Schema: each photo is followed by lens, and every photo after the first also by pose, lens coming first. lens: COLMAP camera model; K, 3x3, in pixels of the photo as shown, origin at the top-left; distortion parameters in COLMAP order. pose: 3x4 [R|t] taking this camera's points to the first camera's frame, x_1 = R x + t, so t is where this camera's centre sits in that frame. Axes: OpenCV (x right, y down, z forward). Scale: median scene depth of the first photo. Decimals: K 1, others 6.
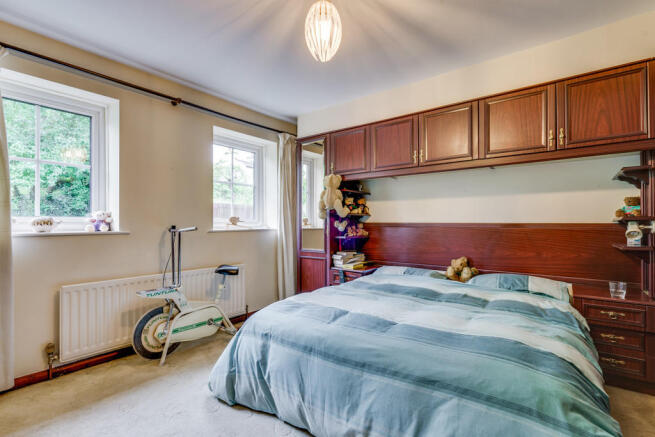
lens RADIAL K [[297.0, 0, 324.9], [0, 297.0, 222.0], [0, 0, 1]] dist [0.001066, 0.000369]
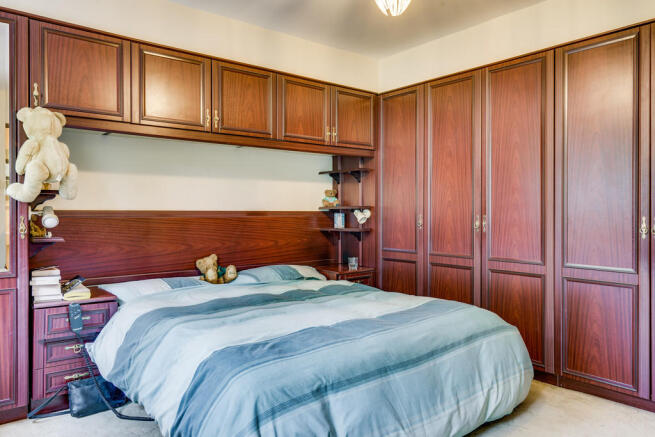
lens RADIAL K [[431.1, 0, 326.5], [0, 431.1, 214.2], [0, 0, 1]] dist [0.000366, 0.000036]
pose [[0.278806, -0.006073, 0.960328, -0.616423], [-0.004067, 0.999964, 0.007504, 0.001739], [-0.960339, -0.005998, 0.278772, 0.426342]]
